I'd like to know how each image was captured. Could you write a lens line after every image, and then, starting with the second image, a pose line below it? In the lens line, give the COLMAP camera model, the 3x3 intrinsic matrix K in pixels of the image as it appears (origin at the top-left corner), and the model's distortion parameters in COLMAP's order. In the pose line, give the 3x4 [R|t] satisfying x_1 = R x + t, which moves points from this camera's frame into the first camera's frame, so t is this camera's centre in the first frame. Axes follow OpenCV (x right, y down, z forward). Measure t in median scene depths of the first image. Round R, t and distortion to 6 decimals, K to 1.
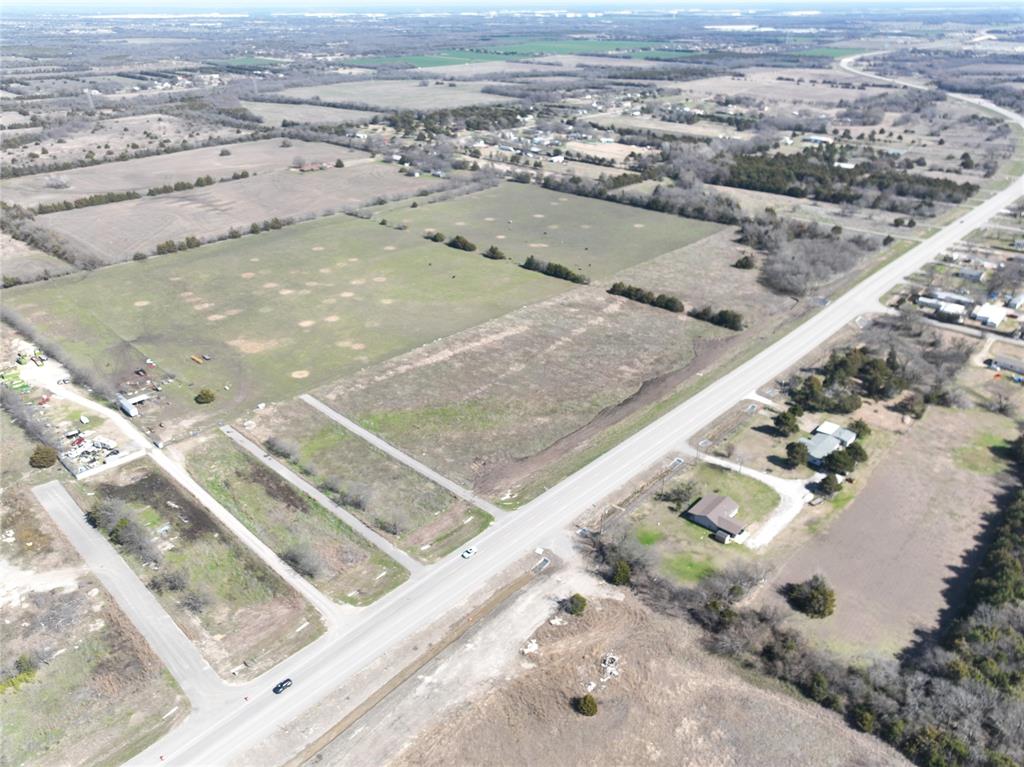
lens RADIAL K [[725.5, 0, 507.9], [0, 725.5, 381.9], [0, 0, 1]] dist [0.003073, 0.015172]
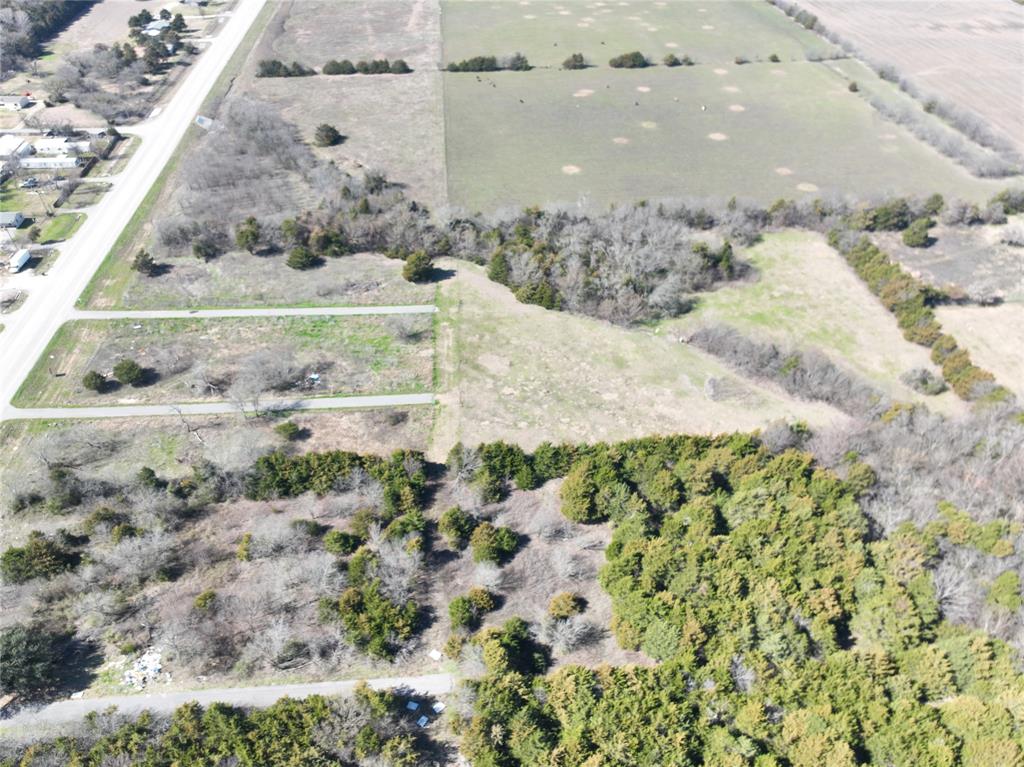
lens RADIAL K [[728.1, 0, 509.5], [0, 728.1, 383.6], [0, 0, 1]] dist [-0.006492, 0.024838]
pose [[-0.660325, 0.485004, -0.573360, 1.153063], [-0.354666, 0.471571, 0.807361, -1.077447], [0.661953, 0.736473, -0.139376, 2.185858]]
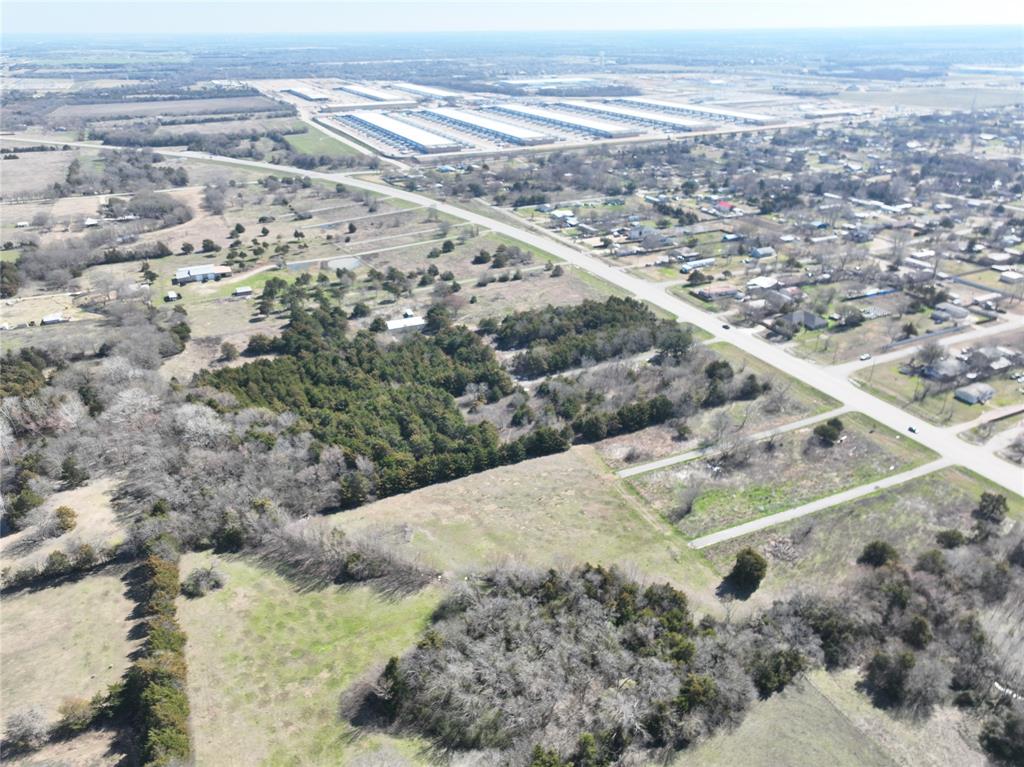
lens RADIAL K [[725.5, 0, 507.9], [0, 725.5, 381.9], [0, 0, 1]] dist [0.003073, 0.015172]
pose [[0.372100, -0.405446, 0.834958, 0.083266], [0.436767, 0.870221, 0.227923, -0.855082], [-0.819009, 0.279872, 0.500894, 1.696508]]
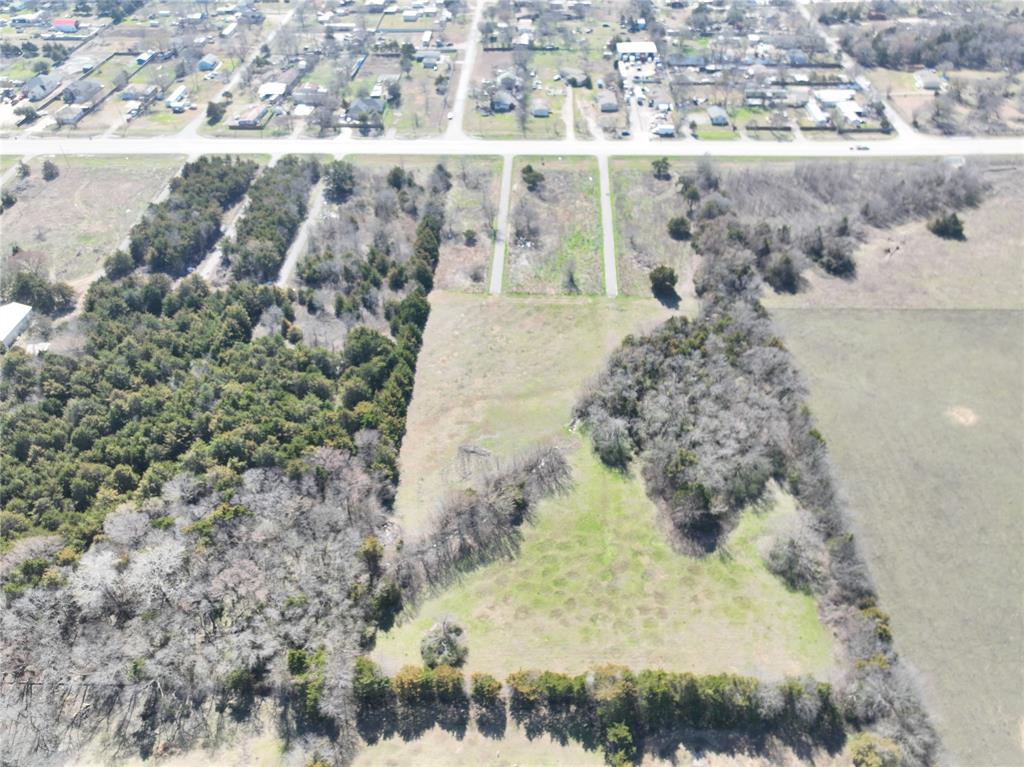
lens RADIAL K [[725.5, 0, 507.9], [0, 725.5, 381.9], [0, 0, 1]] dist [0.003073, 0.015172]
pose [[-0.655955, -0.497228, 0.567880, 0.235807], [0.365214, 0.449344, 0.815297, -1.183600], [-0.660561, 0.742196, -0.113155, 2.230078]]
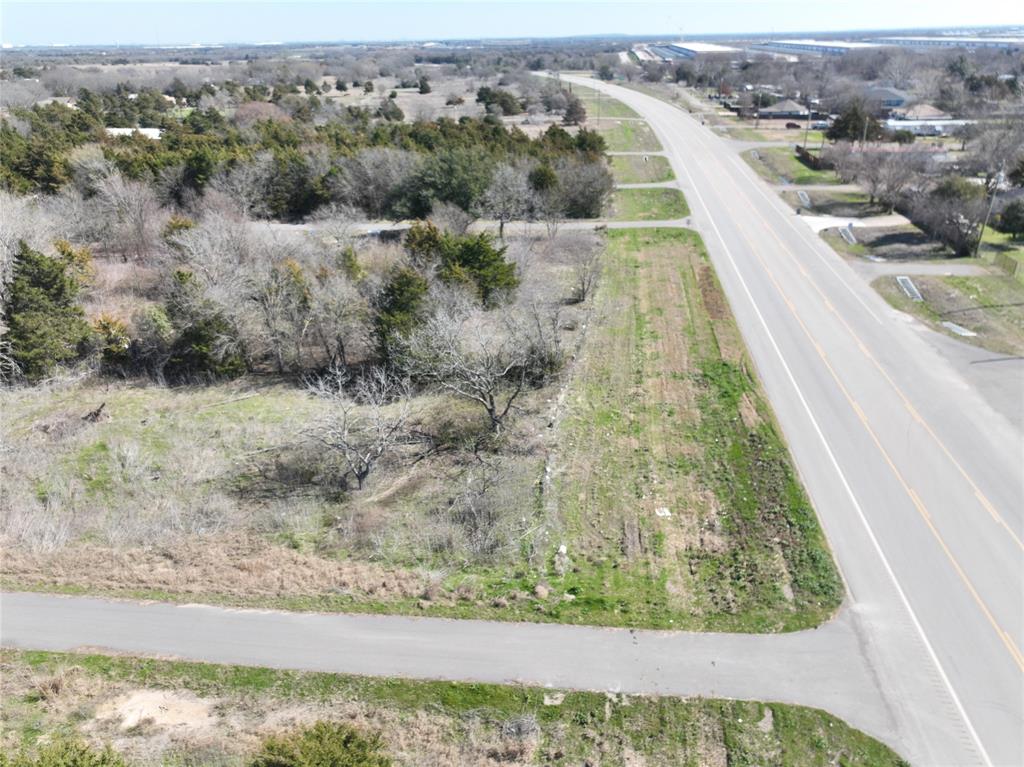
lens RADIAL K [[728.1, 0, 509.5], [0, 728.1, 383.6], [0, 0, 1]] dist [-0.006492, 0.024838]
pose [[0.806591, -0.264309, 0.528726, 1.005909], [0.285428, 0.957427, 0.043184, -0.443871], [-0.517630, 0.116081, 0.847693, 1.751895]]
